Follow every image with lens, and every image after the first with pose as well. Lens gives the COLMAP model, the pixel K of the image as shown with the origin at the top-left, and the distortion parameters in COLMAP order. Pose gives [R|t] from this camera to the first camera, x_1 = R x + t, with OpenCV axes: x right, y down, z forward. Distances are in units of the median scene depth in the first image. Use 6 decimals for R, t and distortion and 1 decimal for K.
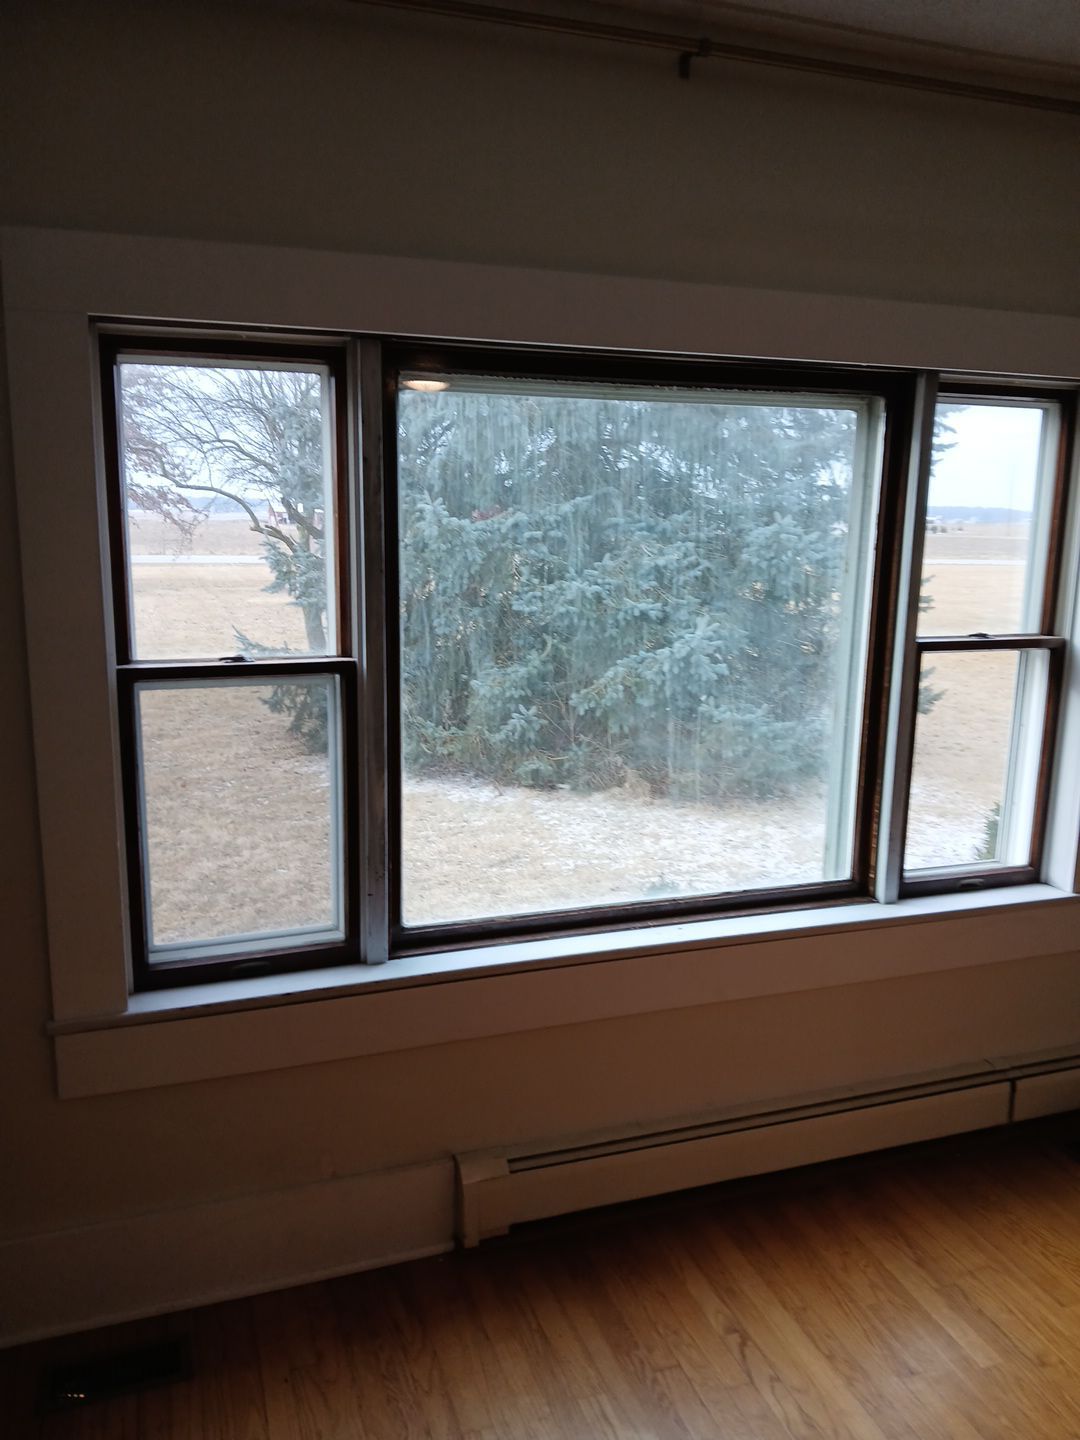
lens RADIAL K [[1139.1, 0, 524.7], [0, 1139.1, 722.5], [0, 0, 1]] dist [0.076900, -0.240912]
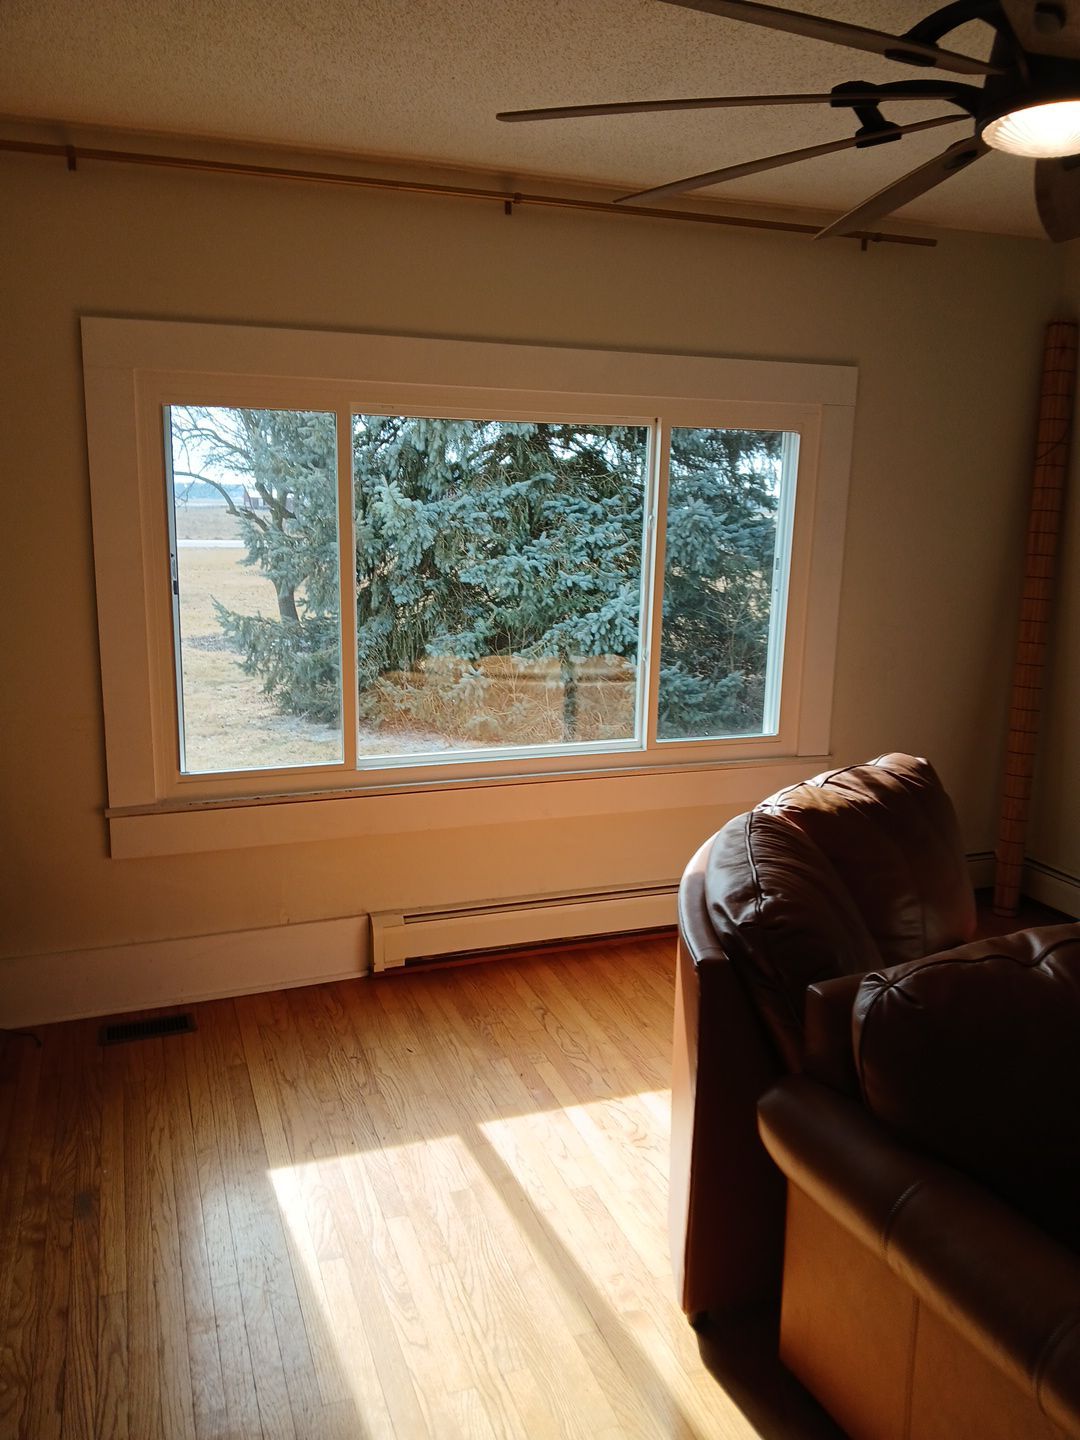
lens RADIAL K [[1129.5, 0, 547.6], [0, 1129.5, 707.6], [0, 0, 1]] dist [-0.024716, 0.005128]
pose [[0.999089, -0.003623, 0.042515, 0.027155], [0.003535, 0.999991, 0.002140, 0.023865], [-0.042523, -0.001987, 0.999094, -0.120392]]
